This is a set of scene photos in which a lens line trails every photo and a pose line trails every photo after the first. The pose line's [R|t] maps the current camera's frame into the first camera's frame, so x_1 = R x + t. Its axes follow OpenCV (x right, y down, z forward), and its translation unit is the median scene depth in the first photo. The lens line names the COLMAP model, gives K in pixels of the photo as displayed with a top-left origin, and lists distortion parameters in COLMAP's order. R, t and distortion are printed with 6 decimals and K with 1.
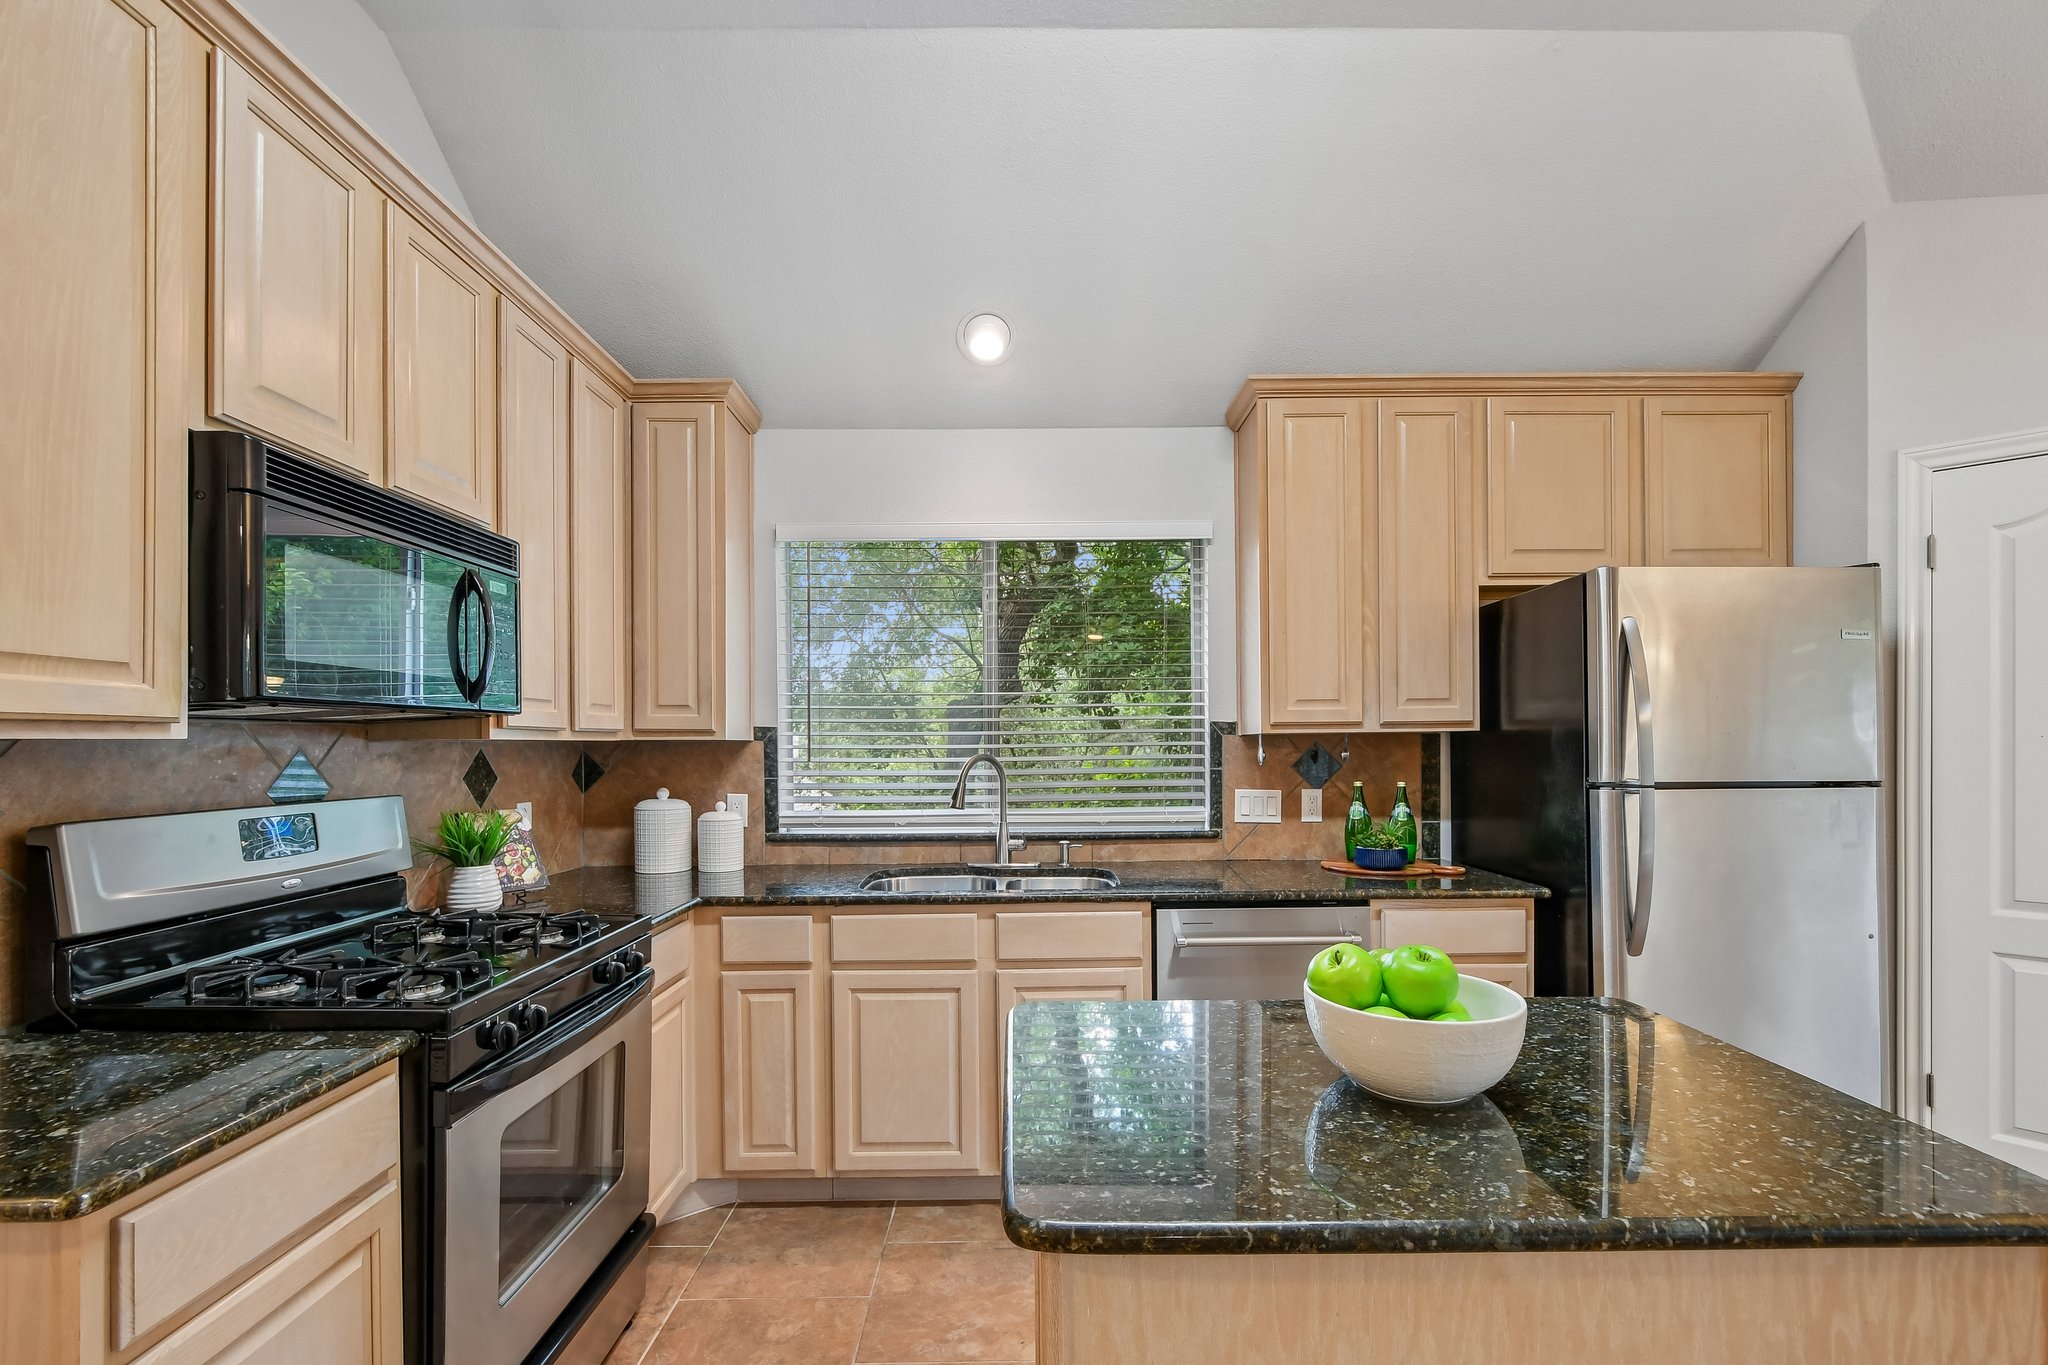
lens RADIAL K [[904.0, 0, 1020.3], [0, 904.0, 755.6], [0, 0, 1]] dist [-0.000912, -0.001778]
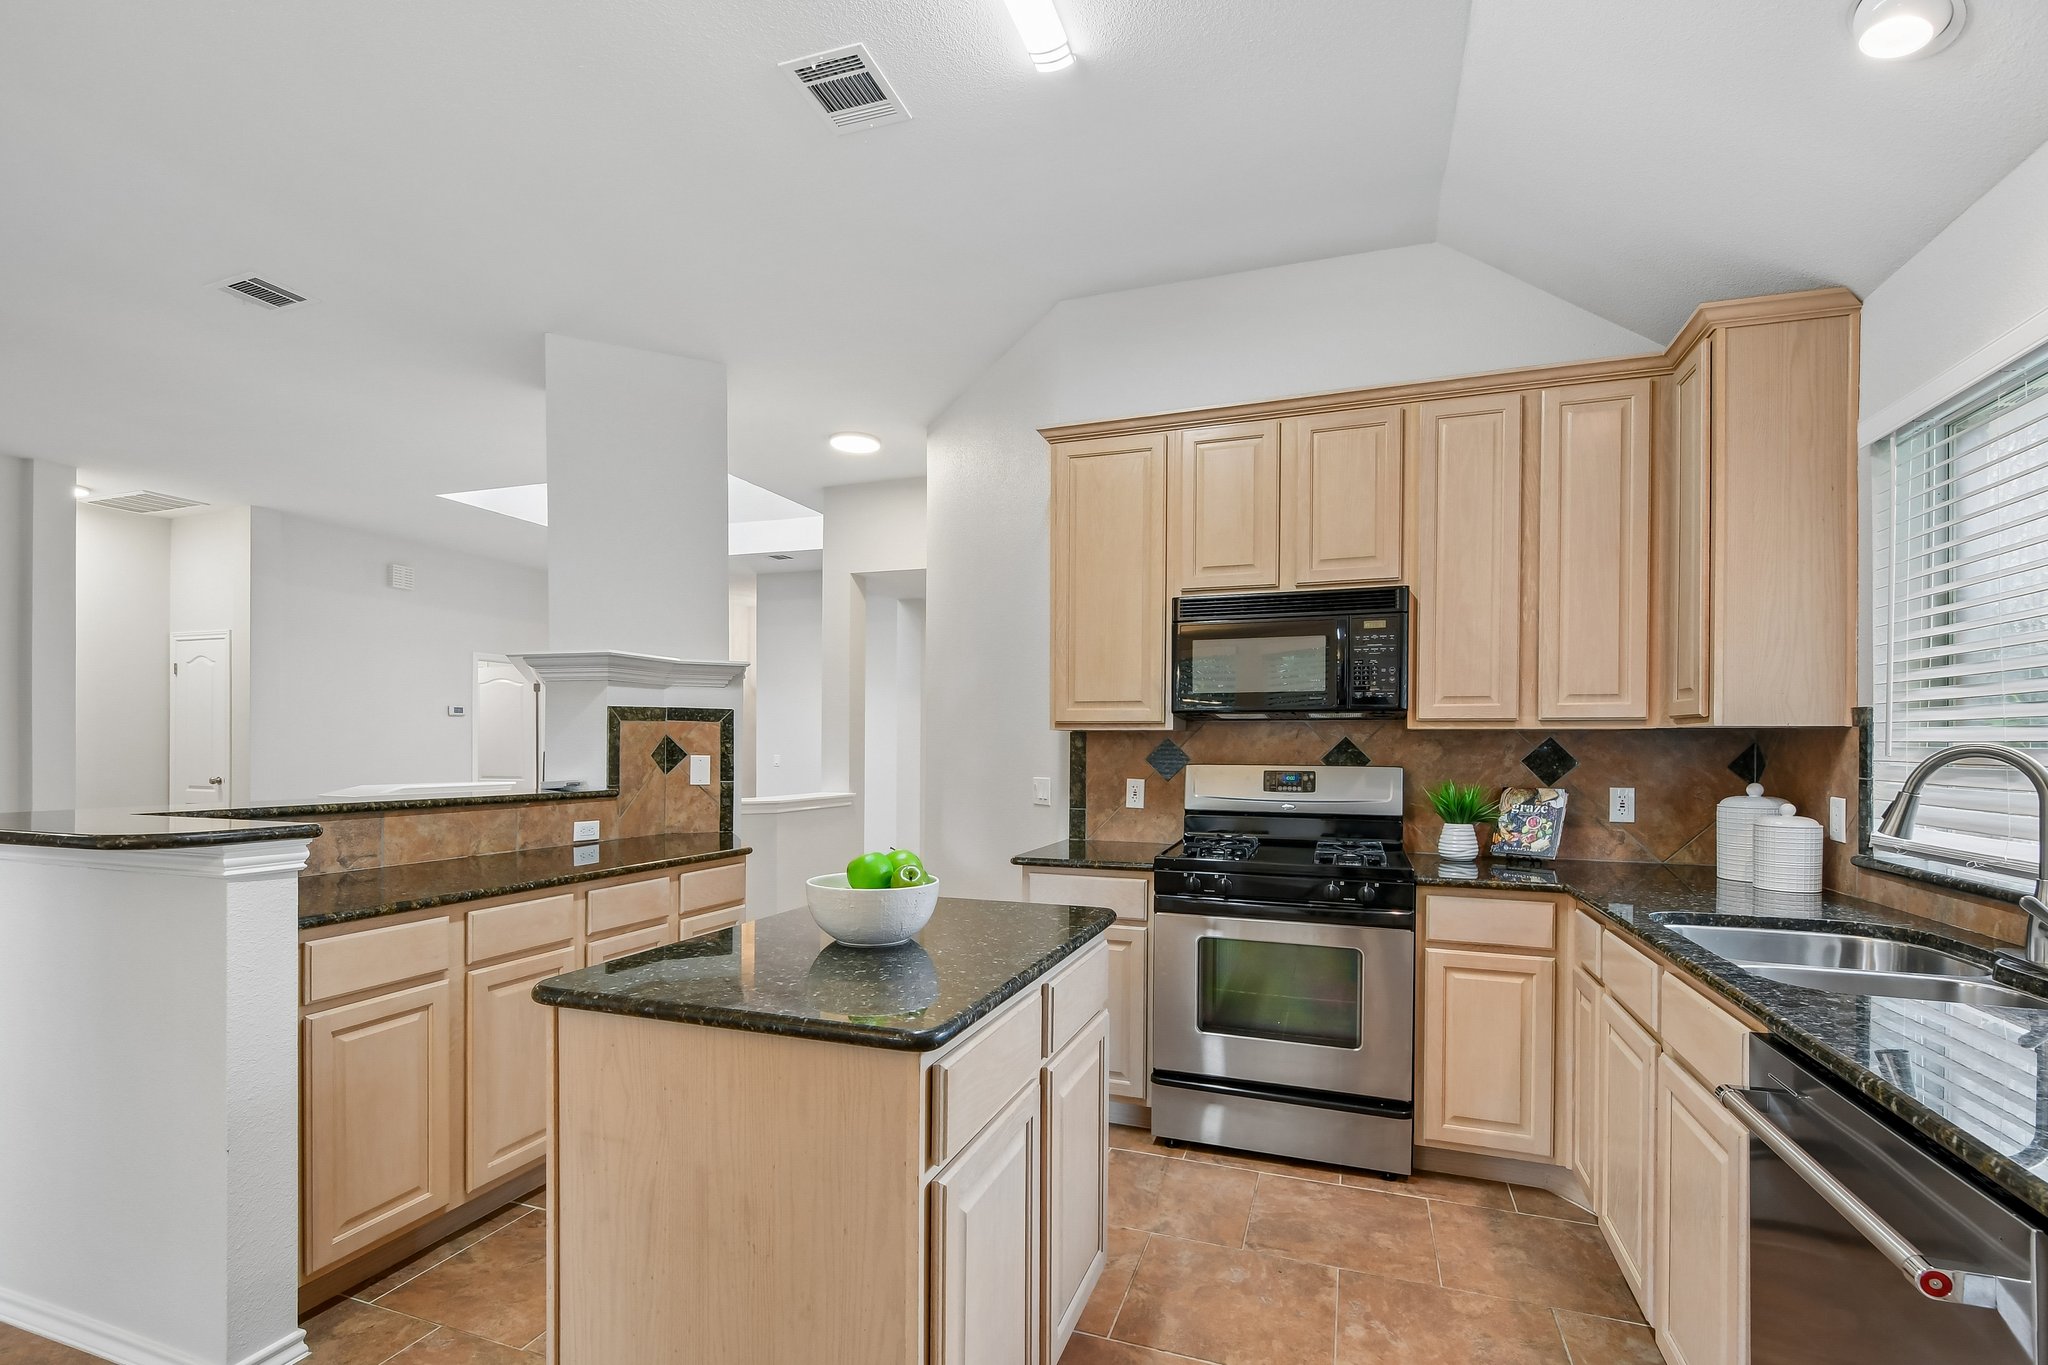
lens RADIAL K [[904.0, 0, 1020.7], [0, 904.0, 744.8], [0, 0, 1]] dist [-0.000912, -0.001778]
pose [[-0.358917, 0.003612, -0.933362, 0.698879], [-0.015636, 0.999829, 0.009882, 0.001606], [0.933238, 0.018141, -0.358799, 0.692454]]
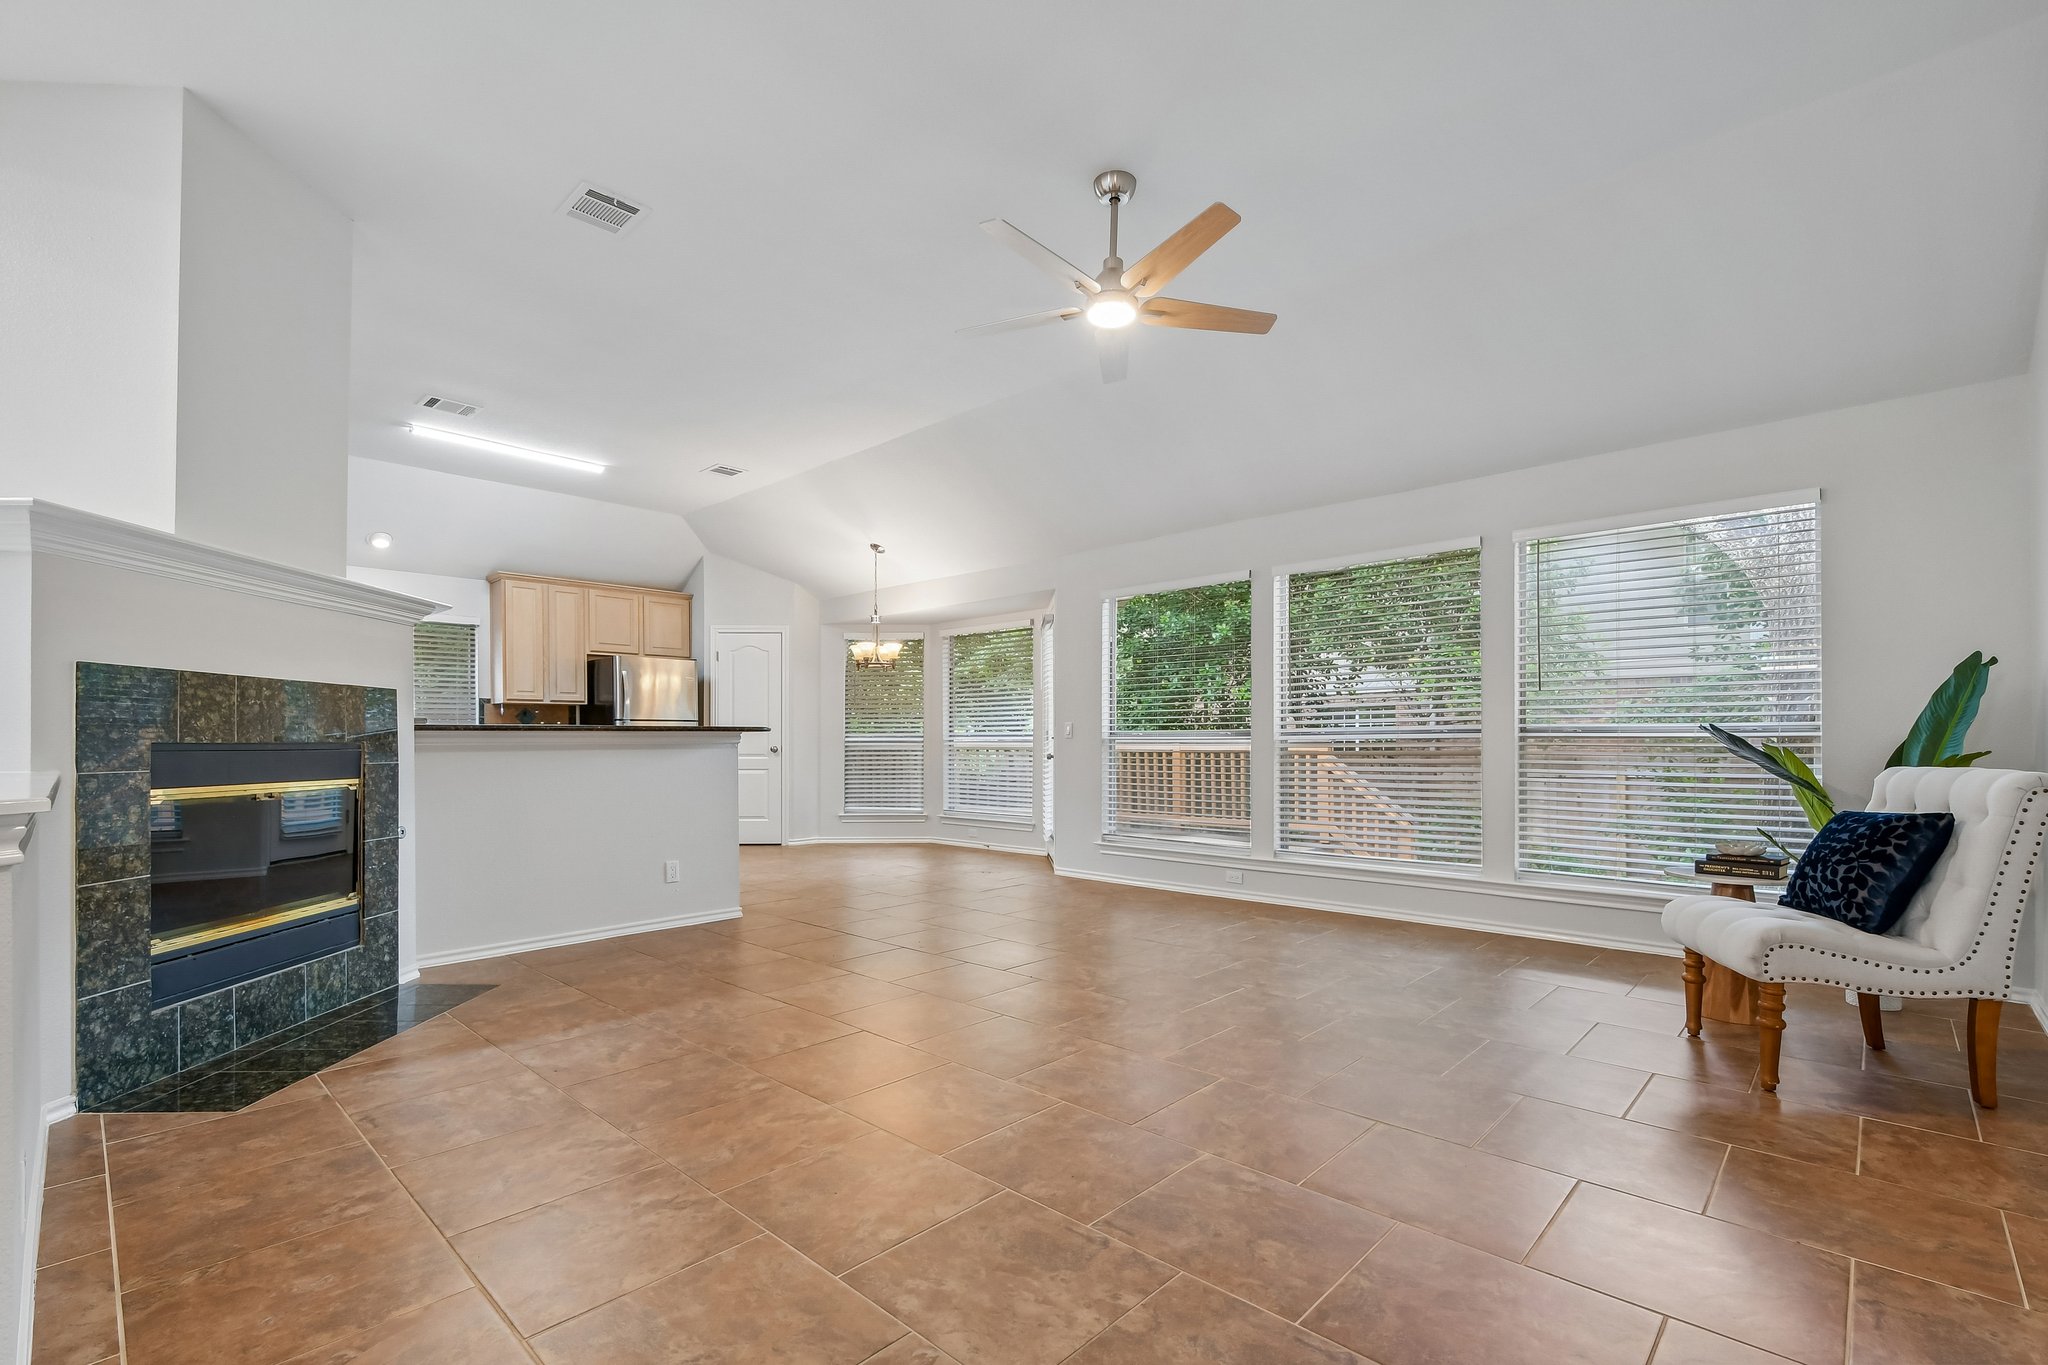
lens RADIAL K [[904.0, 0, 1017.2], [0, 904.0, 738.5], [0, 0, 1]] dist [-0.000912, -0.001778]
pose [[0.705940, 0.005084, 0.708253, -0.553948], [-0.004606, 0.999986, -0.002587, 0.080978], [-0.708257, -0.001436, 0.705954, -1.981988]]
